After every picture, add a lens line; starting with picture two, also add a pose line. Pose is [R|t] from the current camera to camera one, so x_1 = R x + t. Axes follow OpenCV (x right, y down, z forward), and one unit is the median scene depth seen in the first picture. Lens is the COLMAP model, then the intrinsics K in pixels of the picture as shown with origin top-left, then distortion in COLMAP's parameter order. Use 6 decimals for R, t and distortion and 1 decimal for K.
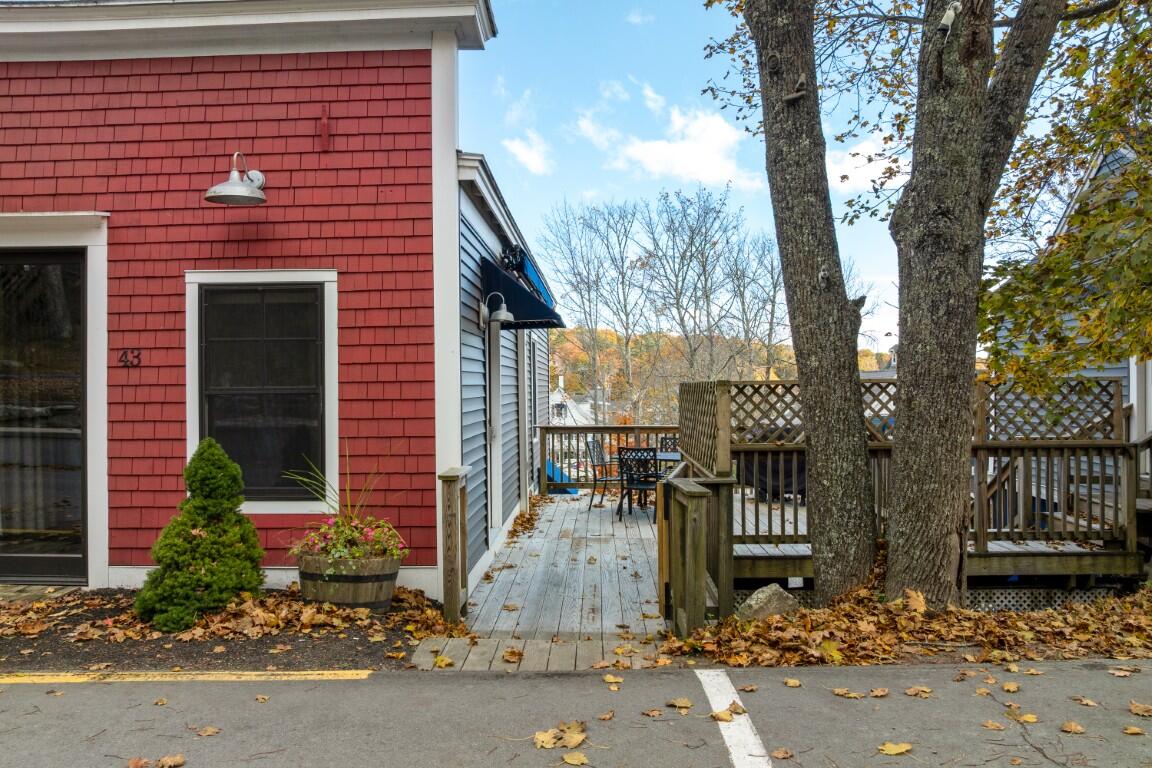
lens RADIAL K [[815.3, 0, 576.4], [0, 815.3, 385.9], [0, 0, 1]] dist [-0.037037, 0.000641]
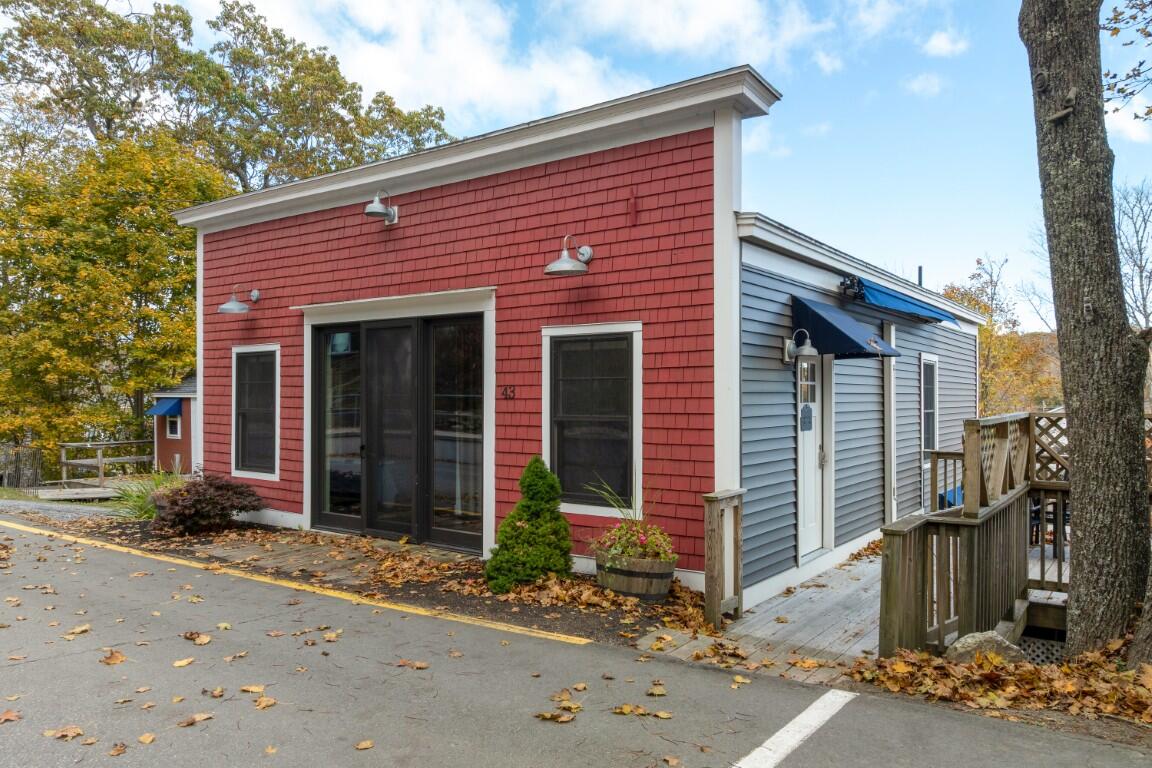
lens RADIAL K [[815.3, 0, 574.6], [0, 815.3, 399.5], [0, 0, 1]] dist [-0.037037, 0.000641]
pose [[0.823958, 0.008822, -0.566582, 0.318209], [-0.006120, 0.999959, 0.006669, -0.032739], [0.566617, -0.002028, 0.823978, -0.069245]]
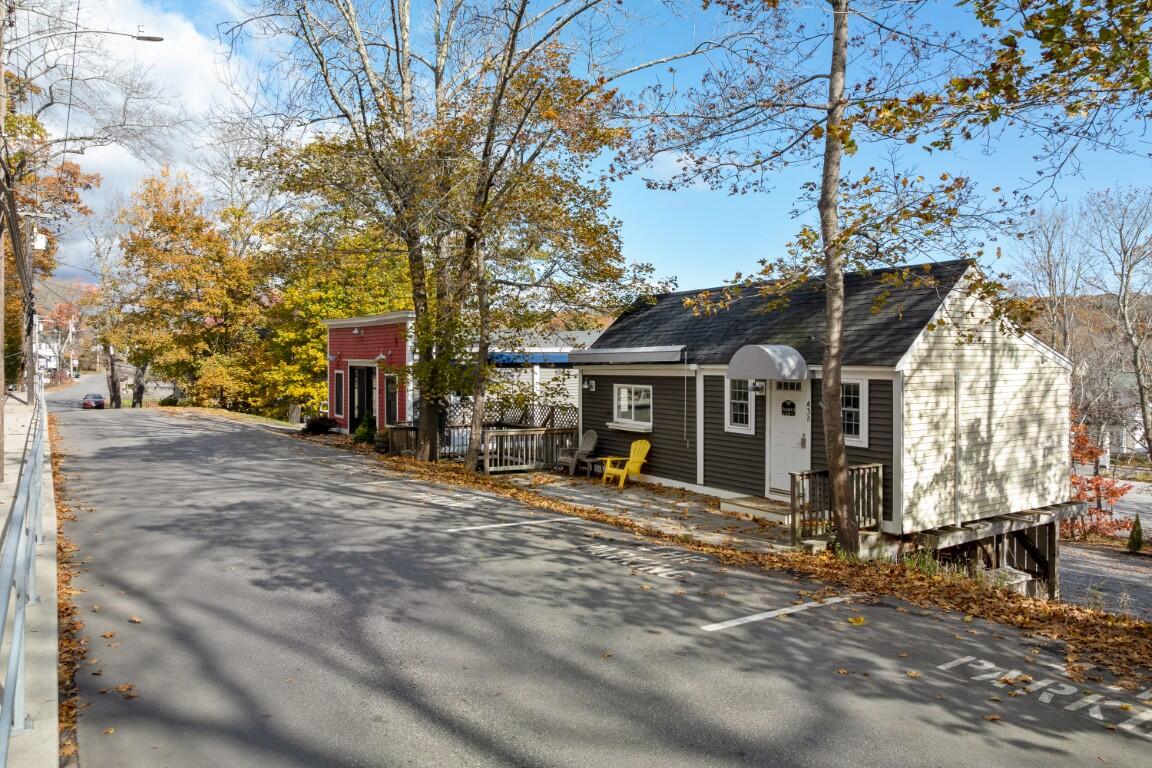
lens RADIAL K [[815.3, 0, 576.7], [0, 815.3, 378.5], [0, 0, 1]] dist [-0.037037, 0.000641]
pose [[0.576538, 0.030235, -0.816511, 3.748753], [-0.011362, 0.999515, 0.028988, -0.252217], [0.816991, -0.007435, 0.576602, -0.729650]]
